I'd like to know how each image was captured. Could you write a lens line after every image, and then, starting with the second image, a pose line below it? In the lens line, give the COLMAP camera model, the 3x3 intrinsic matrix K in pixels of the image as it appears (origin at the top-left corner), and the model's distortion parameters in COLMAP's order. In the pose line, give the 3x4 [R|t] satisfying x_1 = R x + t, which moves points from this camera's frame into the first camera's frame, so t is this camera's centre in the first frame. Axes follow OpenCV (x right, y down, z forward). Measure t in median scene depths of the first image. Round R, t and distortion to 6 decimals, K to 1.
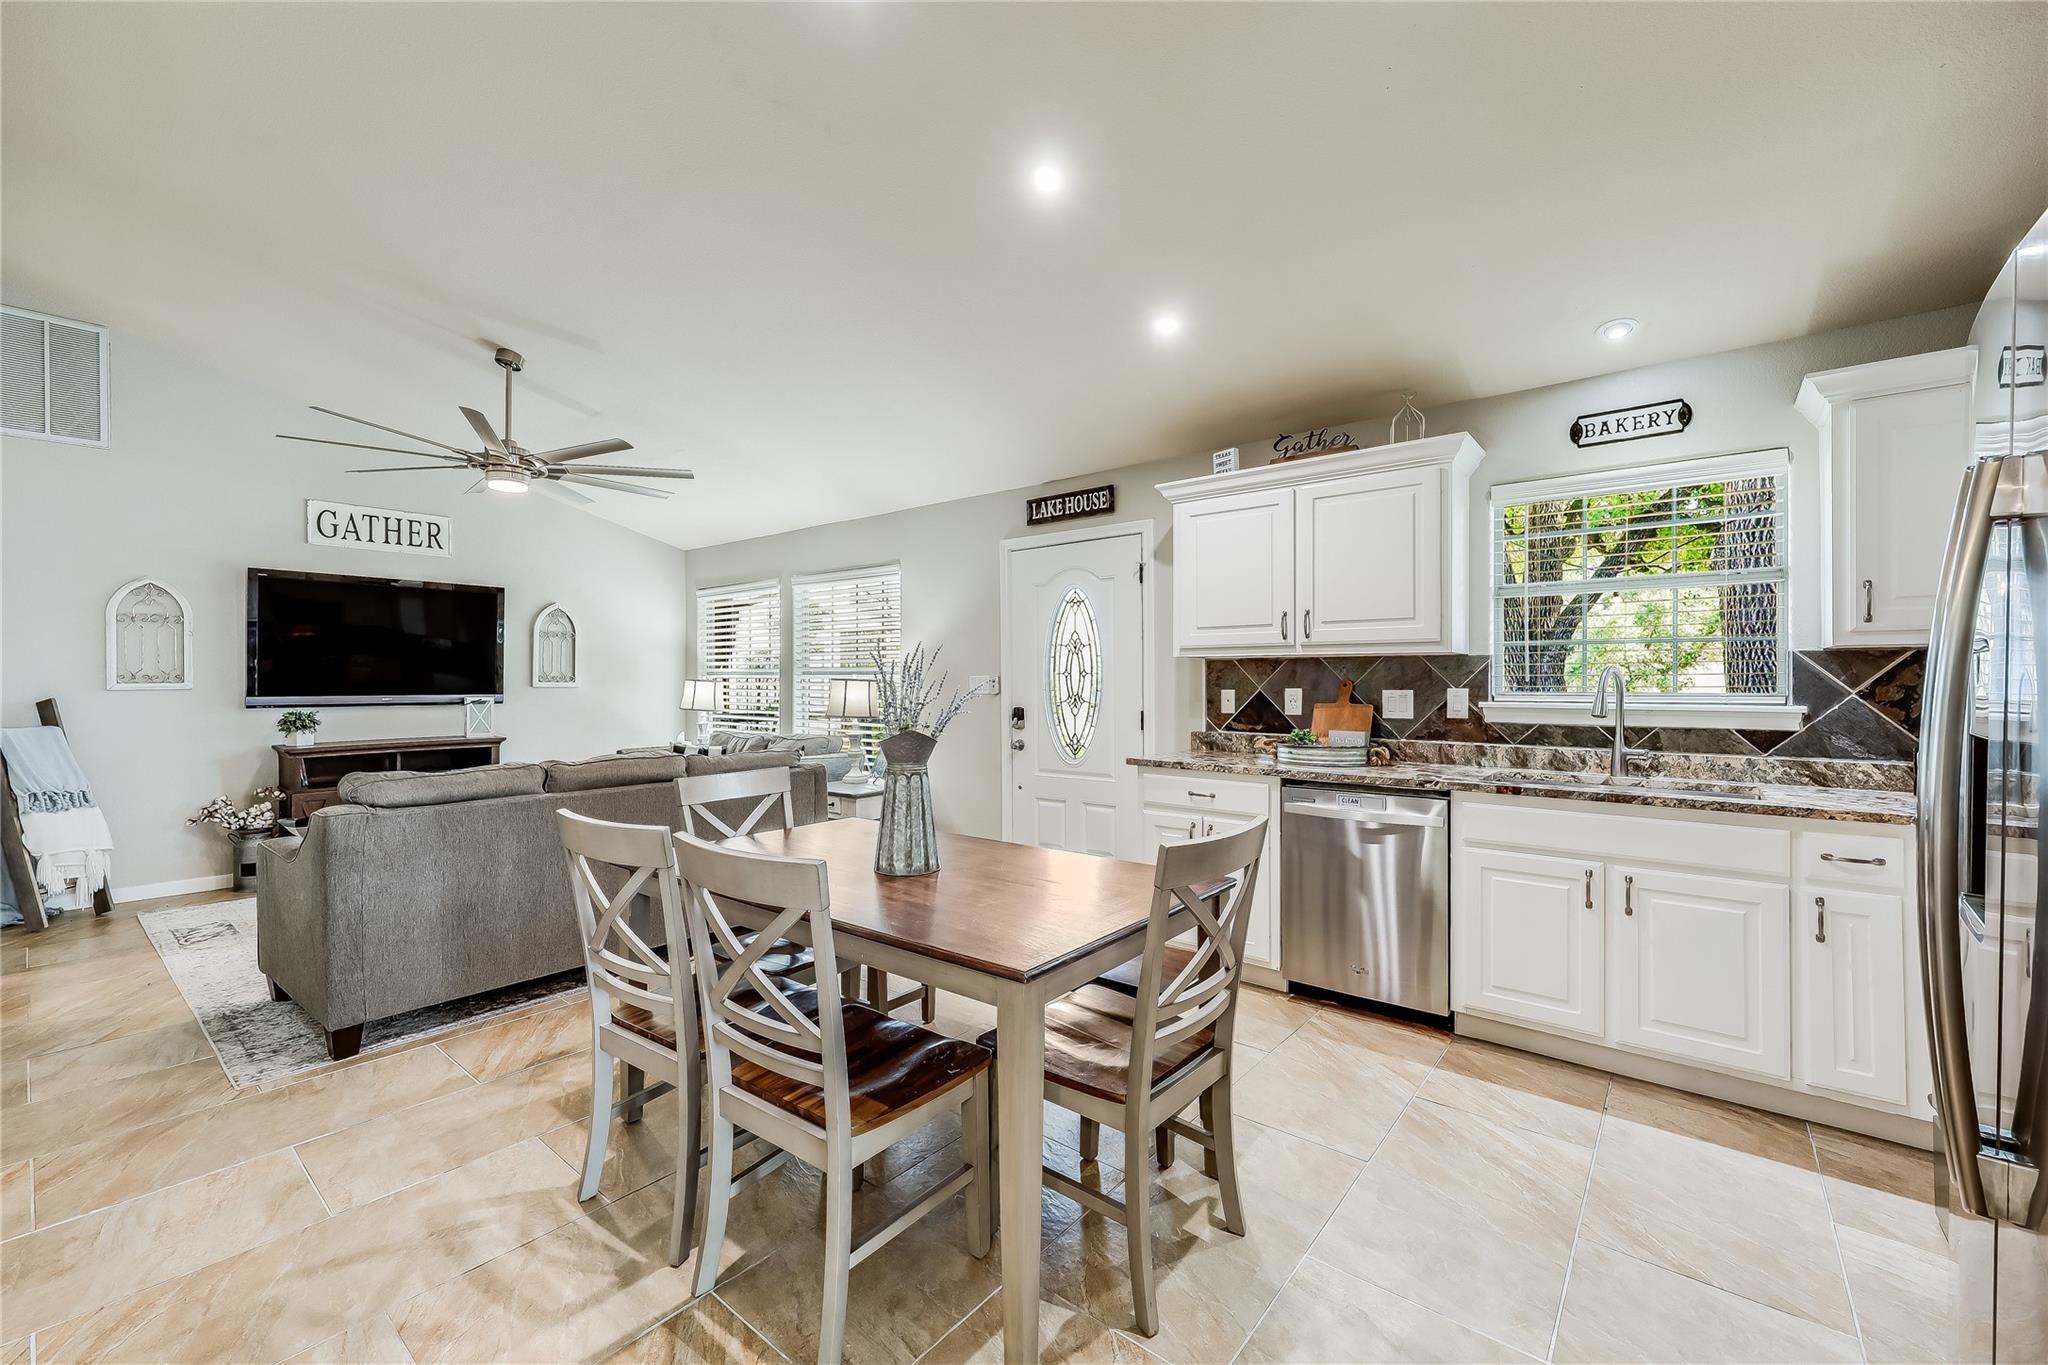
lens RADIAL K [[827.6, 0, 1018.9], [0, 827.6, 679.8], [0, 0, 1]] dist [0.004852, -0.002232]
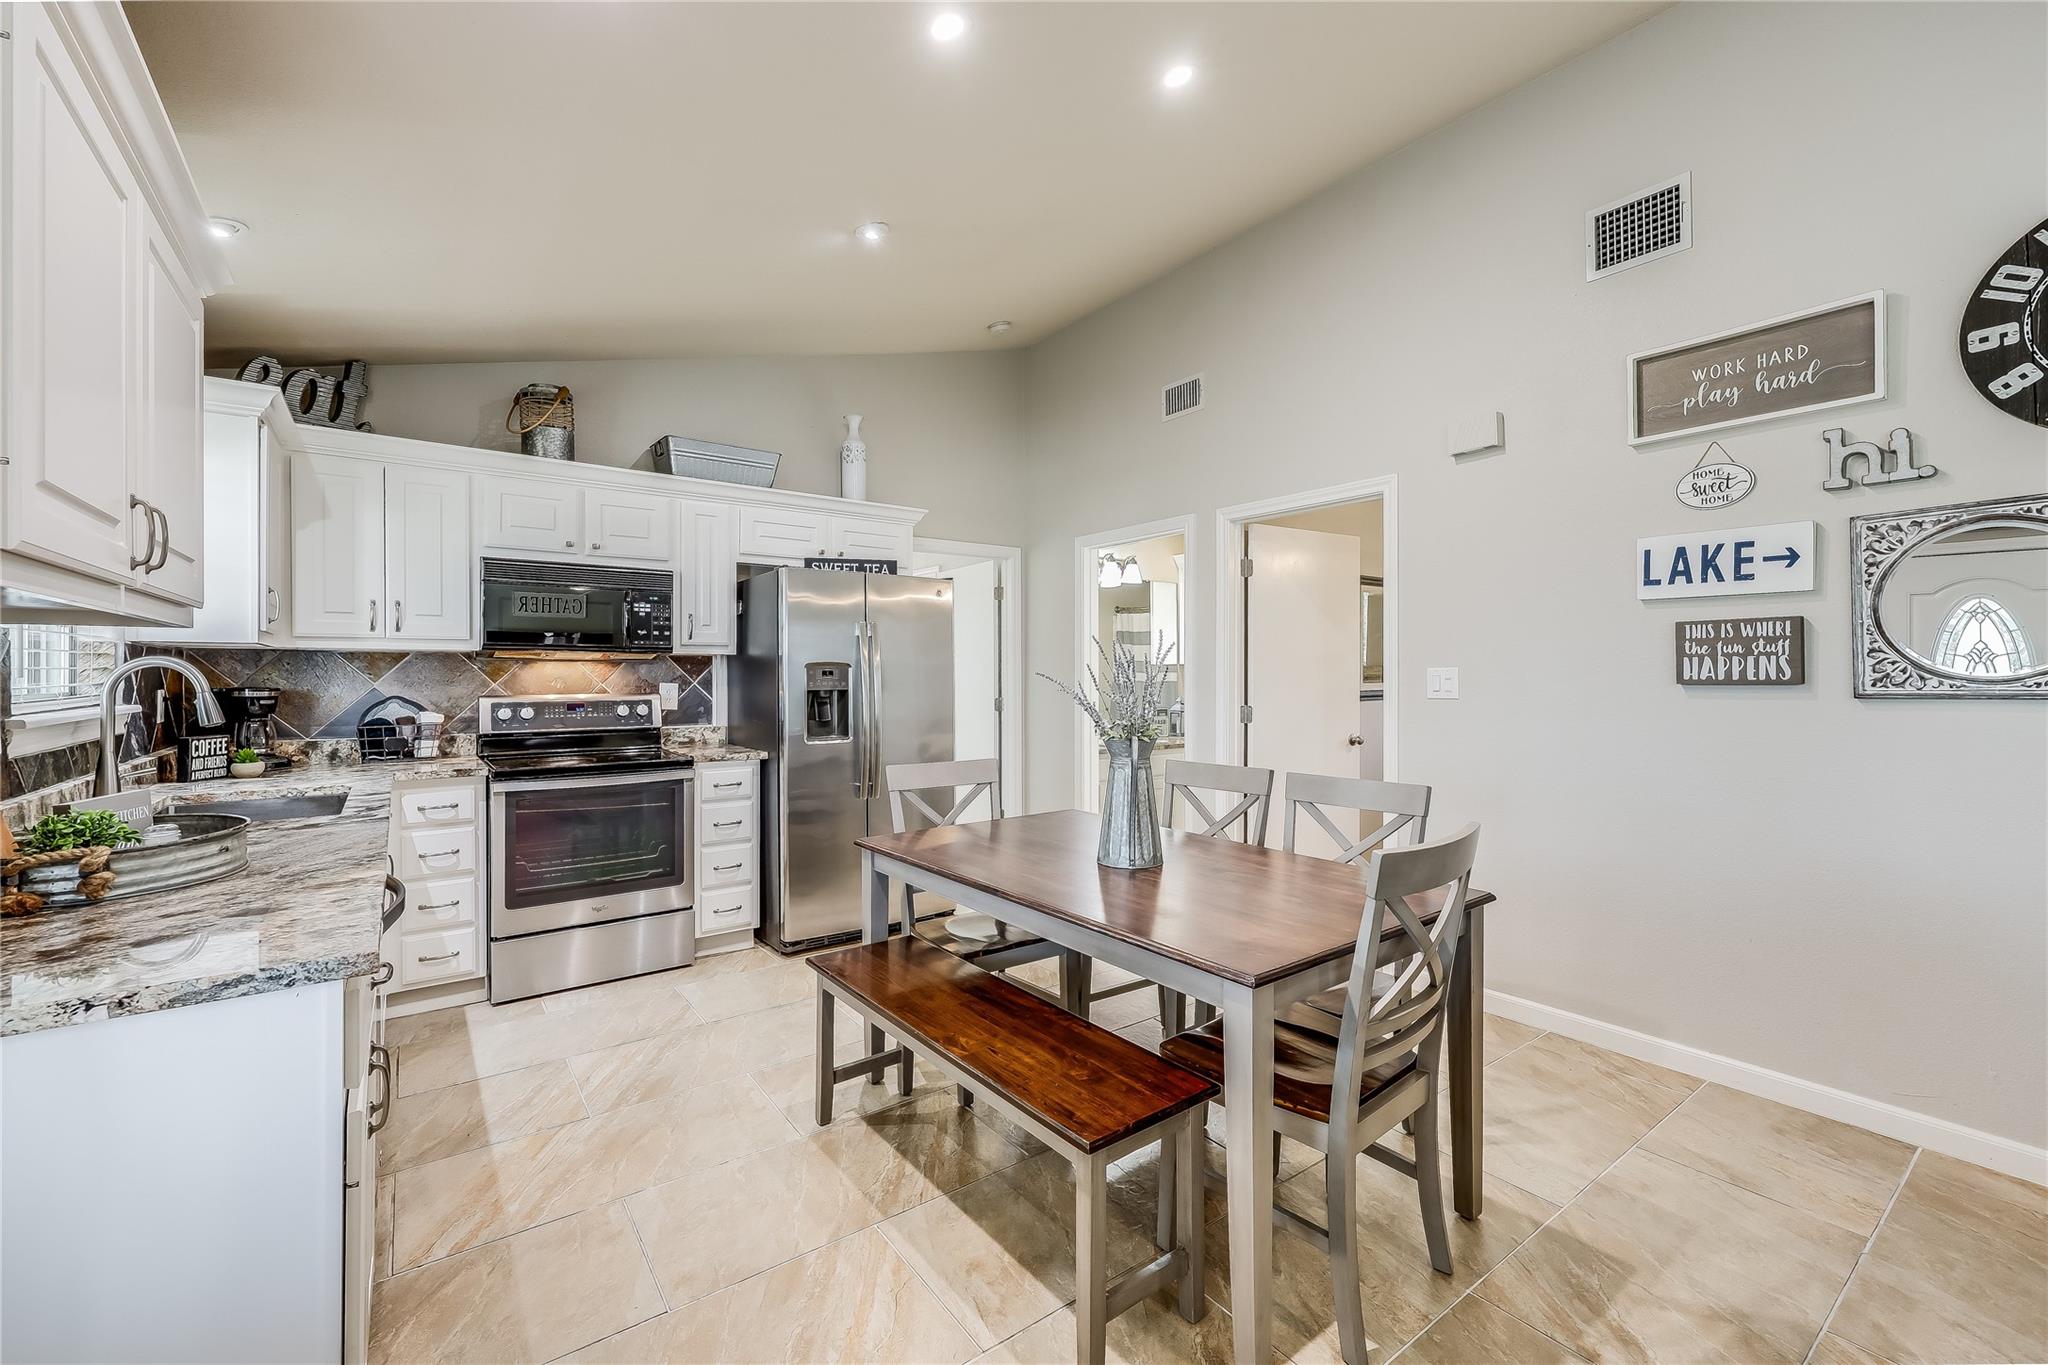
lens RADIAL K [[828.3, 0, 1014.3], [0, 828.3, 671.0], [0, 0, 1]] dist [0.000745, 0.000156]
pose [[-0.965940, 0.001070, 0.258764, -0.165572], [0.000411, 0.999997, -0.002602, -0.001340], [-0.258766, -0.002407, -0.965937, 1.272882]]
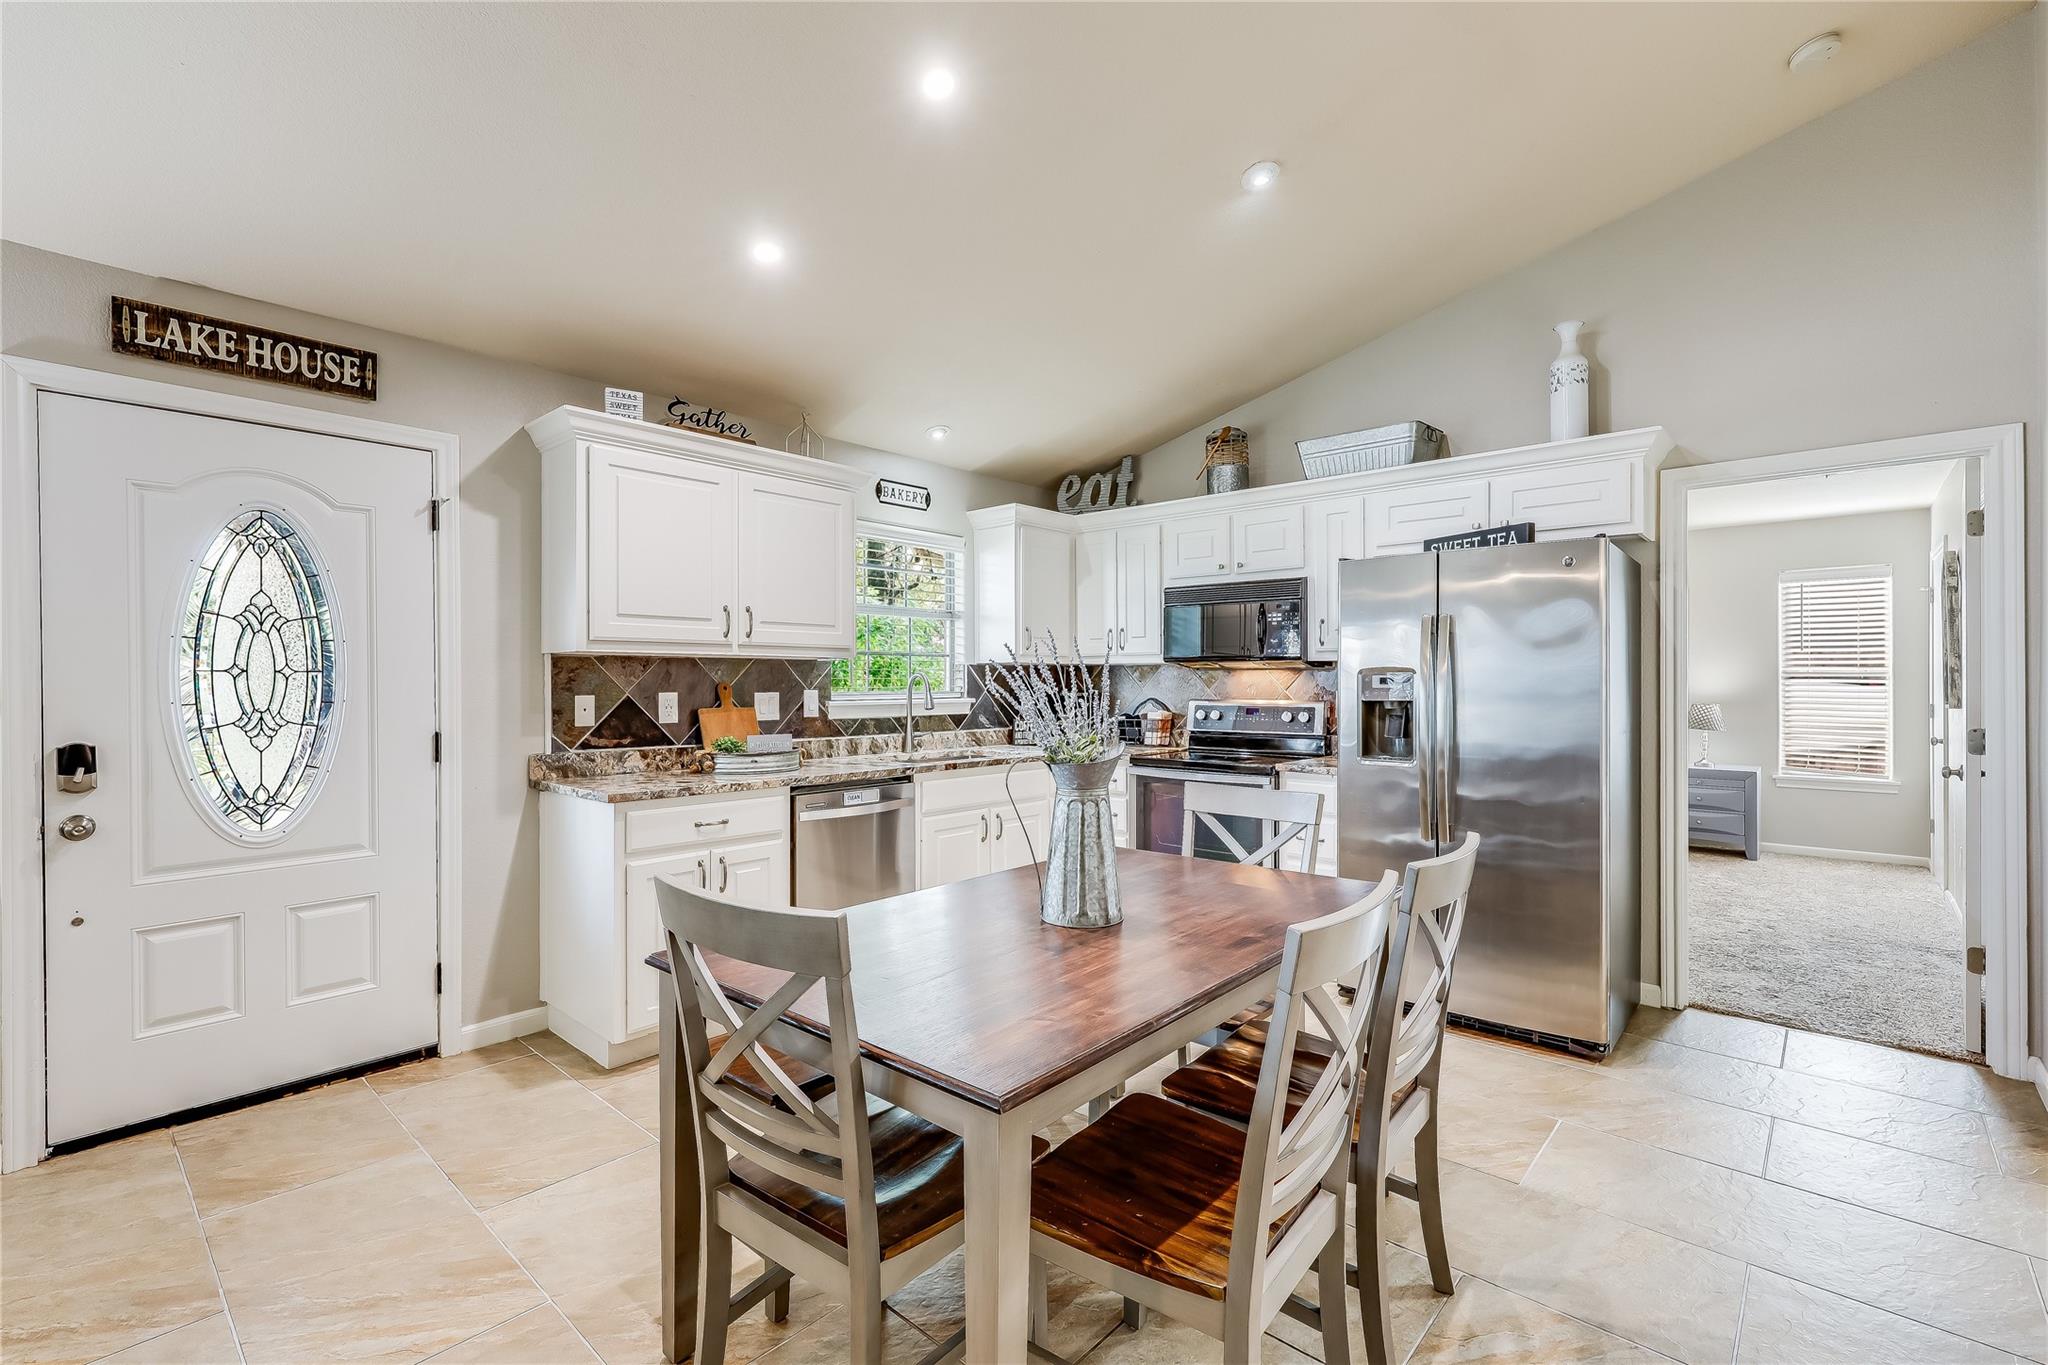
lens RADIAL K [[896.9, 0, 1015.1], [0, 896.9, 672.9], [0, 0, 1]] dist [0.000804, -0.002439]
pose [[0.058996, 0.009651, 0.998212, -0.635595], [0.000674, 0.999953, -0.009707, -0.000650], [-0.998258, 0.001245, 0.058987, 0.641957]]
